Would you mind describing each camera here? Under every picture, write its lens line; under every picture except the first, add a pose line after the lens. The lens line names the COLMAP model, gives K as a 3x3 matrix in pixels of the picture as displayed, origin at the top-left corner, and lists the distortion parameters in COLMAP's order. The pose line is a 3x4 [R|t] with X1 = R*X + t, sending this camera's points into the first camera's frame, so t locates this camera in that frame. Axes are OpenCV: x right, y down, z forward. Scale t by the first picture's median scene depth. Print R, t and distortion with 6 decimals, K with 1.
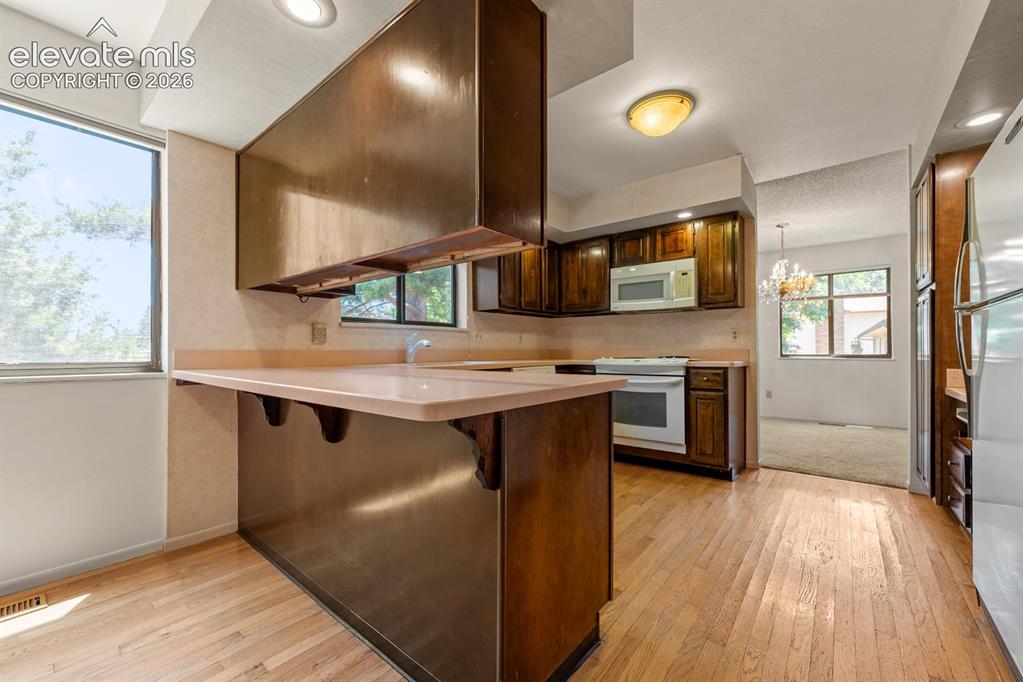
lens RADIAL K [[410.3, 0, 504.7], [0, 410.3, 345.8], [0, 0, 1]] dist [0.003129, 0.000258]
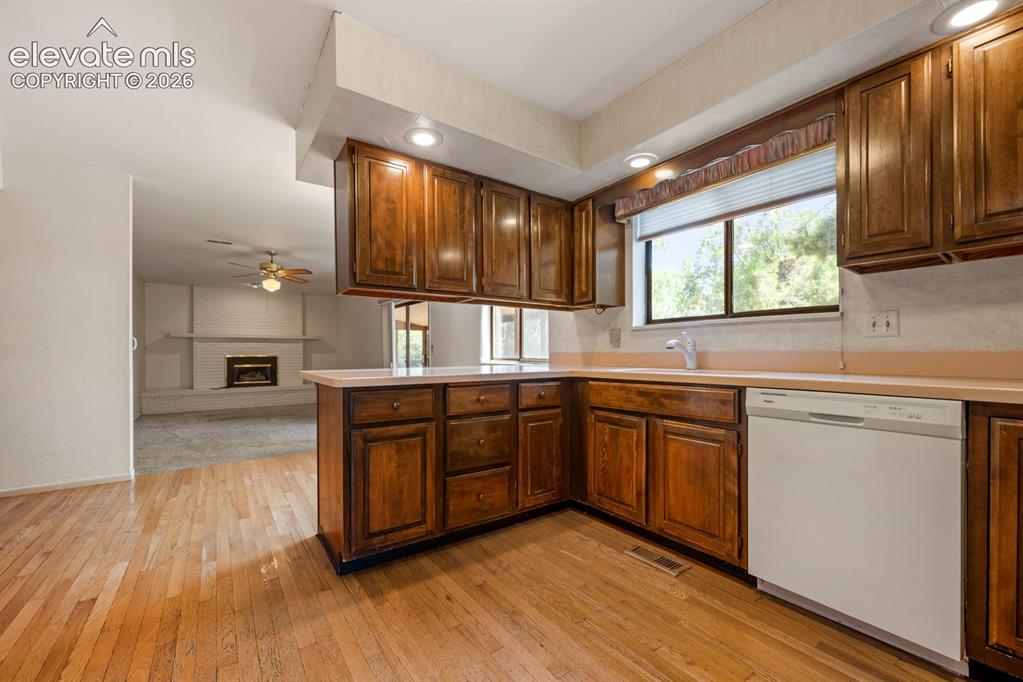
lens RADIAL K [[410.3, 0, 510.4], [0, 410.3, 351.4], [0, 0, 1]] dist [0.003129, 0.000258]
pose [[-0.260691, -0.000217, -0.965422, 0.951982], [0.013109, 0.999907, -0.003765, 0.009833], [0.965333, -0.013637, -0.260664, 1.285155]]
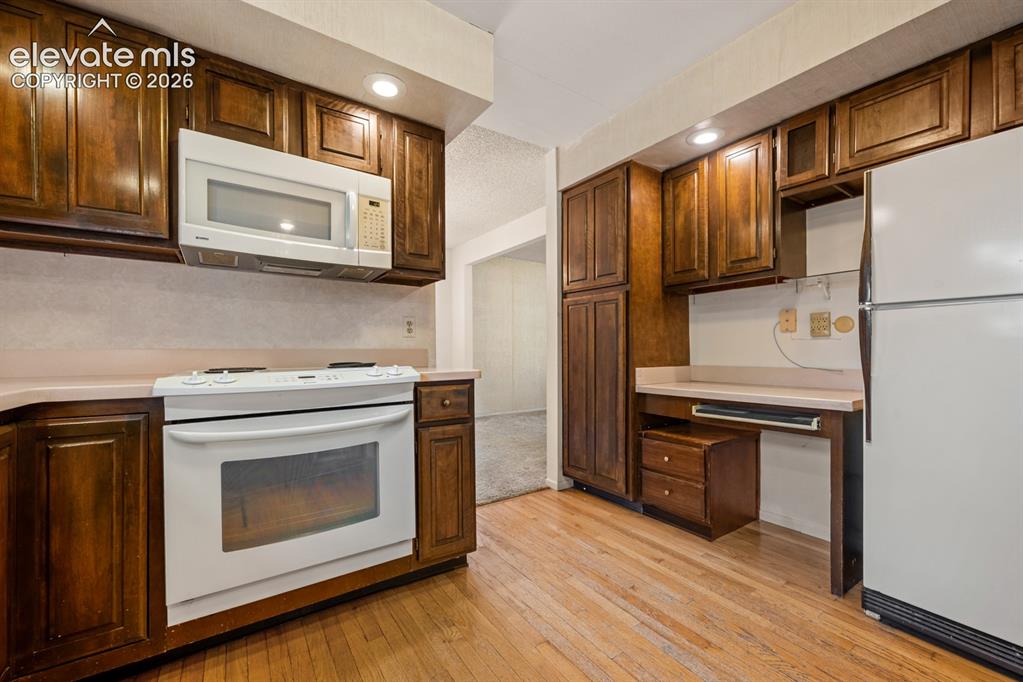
lens RADIAL K [[410.3, 0, 509.6], [0, 410.3, 351.2], [0, 0, 1]] dist [0.003129, 0.000258]
pose [[0.280099, -0.002193, 0.959969, -0.013083], [-0.009828, 0.999938, 0.005152, 0.007243], [-0.959921, -0.010878, 0.280060, 0.691947]]
